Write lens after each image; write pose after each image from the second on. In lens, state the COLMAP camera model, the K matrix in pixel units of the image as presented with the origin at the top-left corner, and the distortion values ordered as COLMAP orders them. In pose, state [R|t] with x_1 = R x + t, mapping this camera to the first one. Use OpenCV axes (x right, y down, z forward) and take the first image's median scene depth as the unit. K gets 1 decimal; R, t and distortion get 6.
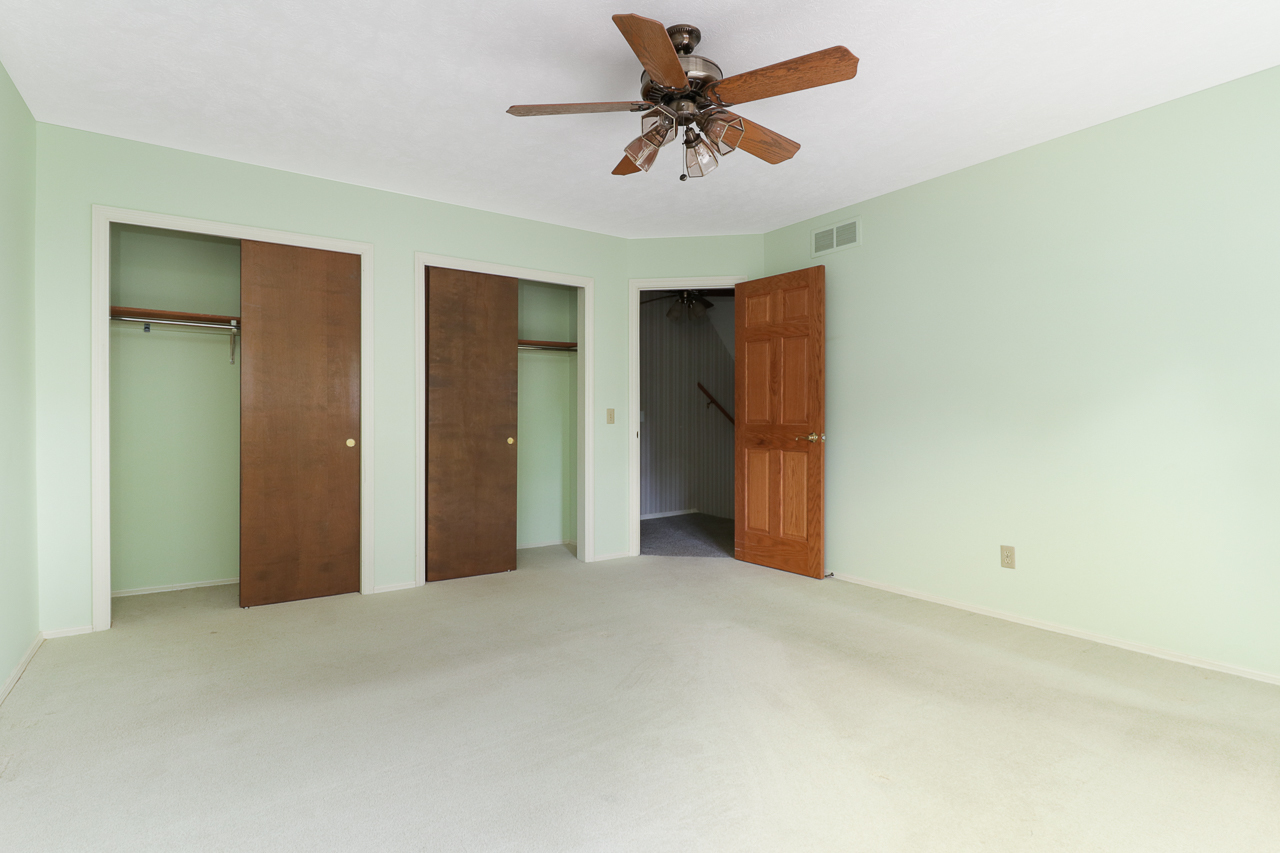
lens RADIAL K [[650.8, 0, 640.0], [0, 650.8, 426.5], [0, 0, 1]] dist [-0.000161, -0.000135]
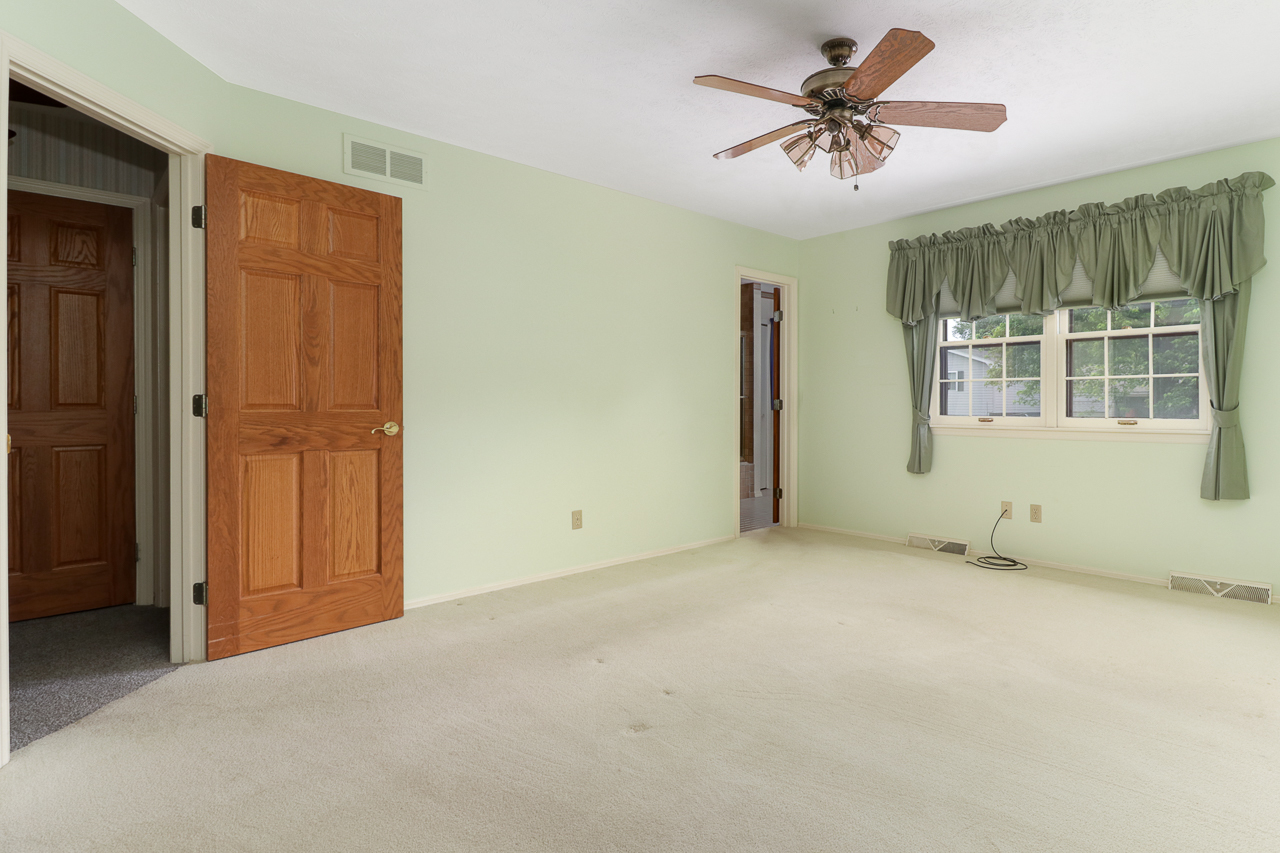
lens RADIAL K [[688.0, 0, 644.3], [0, 688.0, 411.0], [0, 0, 1]] dist [0.001200, -0.000558]
pose [[-0.130084, -0.010537, 0.991447, -0.515607], [0.014083, 0.999823, 0.012474, -0.007857], [-0.991403, 0.015585, -0.129913, 0.782623]]
